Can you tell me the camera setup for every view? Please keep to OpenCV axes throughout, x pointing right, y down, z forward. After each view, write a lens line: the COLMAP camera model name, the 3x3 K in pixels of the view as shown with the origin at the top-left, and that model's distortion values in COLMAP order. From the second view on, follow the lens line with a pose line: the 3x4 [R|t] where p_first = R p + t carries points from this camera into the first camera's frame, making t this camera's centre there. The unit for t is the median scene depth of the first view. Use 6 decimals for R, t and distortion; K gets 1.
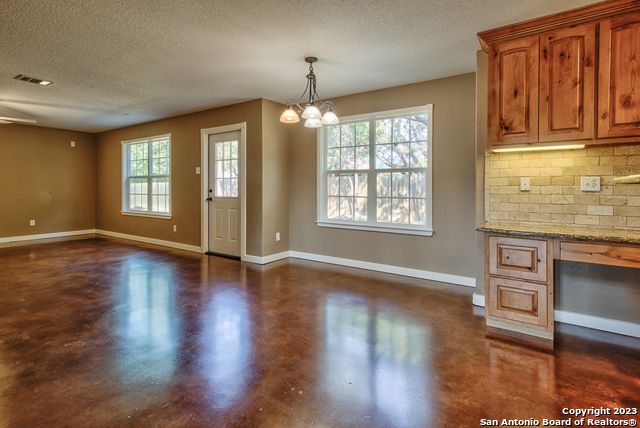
lens RADIAL K [[316.0, 0, 322.9], [0, 316.0, 187.1], [0, 0, 1]] dist [0.016079, 0.003751]
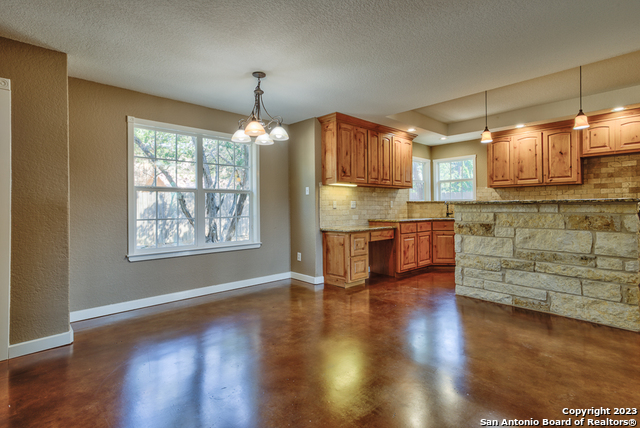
lens RADIAL K [[316.0, 0, 314.4], [0, 316.0, 201.7], [0, 0, 1]] dist [0.016079, 0.003751]
pose [[0.231103, 0.011293, 0.972864, -1.217095], [0.008860, 0.999867, -0.013711, -0.001940], [-0.972889, 0.011788, 0.230972, 0.809523]]
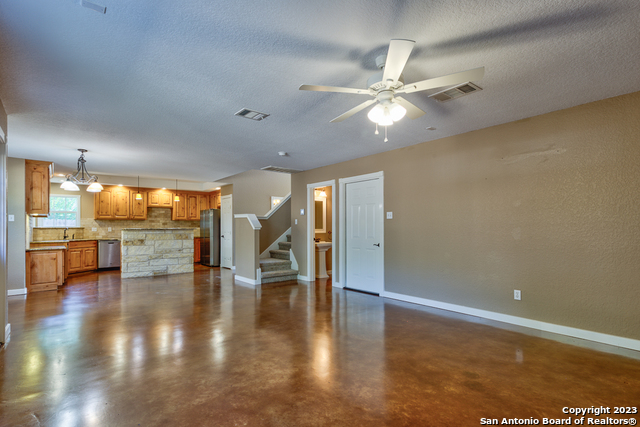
lens RADIAL K [[316.0, 0, 314.7], [0, 316.0, 225.3], [0, 0, 1]] dist [0.016079, 0.003751]
pose [[-0.954520, 0.006602, 0.298075, -2.103485], [0.003749, 0.999942, -0.010143, -0.009828], [-0.298125, -0.008564, -0.954488, 2.829370]]
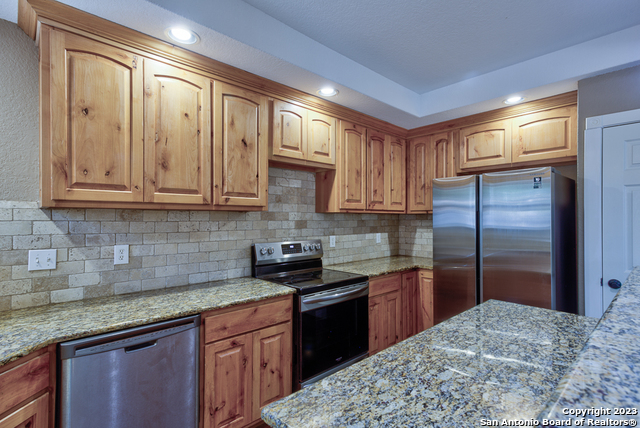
lens RADIAL K [[316.0, 0, 317.9], [0, 316.0, 219.0], [0, 0, 1]] dist [0.016079, 0.003751]
pose [[-0.977153, -0.001873, 0.212531, 0.712436], [-0.001640, 0.999998, 0.001272, -0.102832], [-0.212533, 0.000895, -0.977154, 0.609147]]
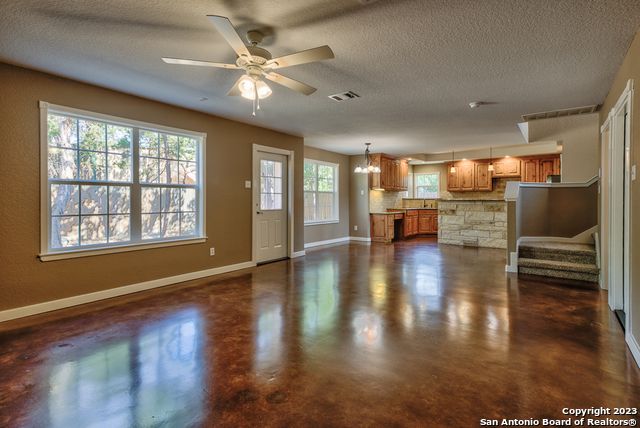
lens RADIAL K [[316.0, 0, 312.4], [0, 316.0, 199.3], [0, 0, 1]] dist [0.016079, 0.003751]
pose [[0.063993, 0.001893, 0.997949, -2.982673], [-0.002292, 0.999996, -0.001749, -0.009505], [-0.997948, -0.002176, 0.063997, 1.627019]]
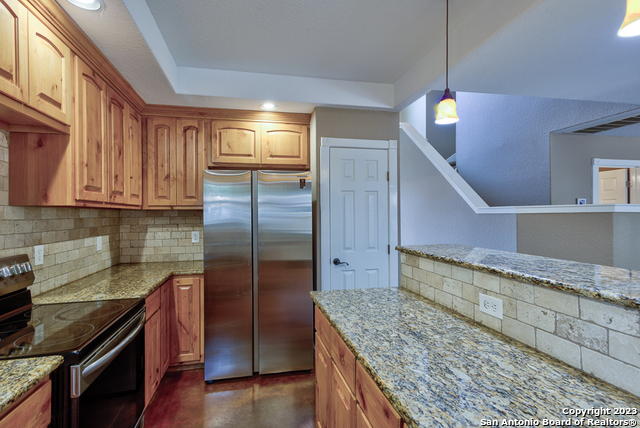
lens RADIAL K [[316.0, 0, 308.7], [0, 316.0, 211.8], [0, 0, 1]] dist [0.016079, 0.003751]
pose [[-0.689159, -0.003192, -0.724603, 1.052965], [0.006410, 0.999924, -0.010501, -0.101105], [0.724582, -0.011882, -0.689086, 0.317489]]
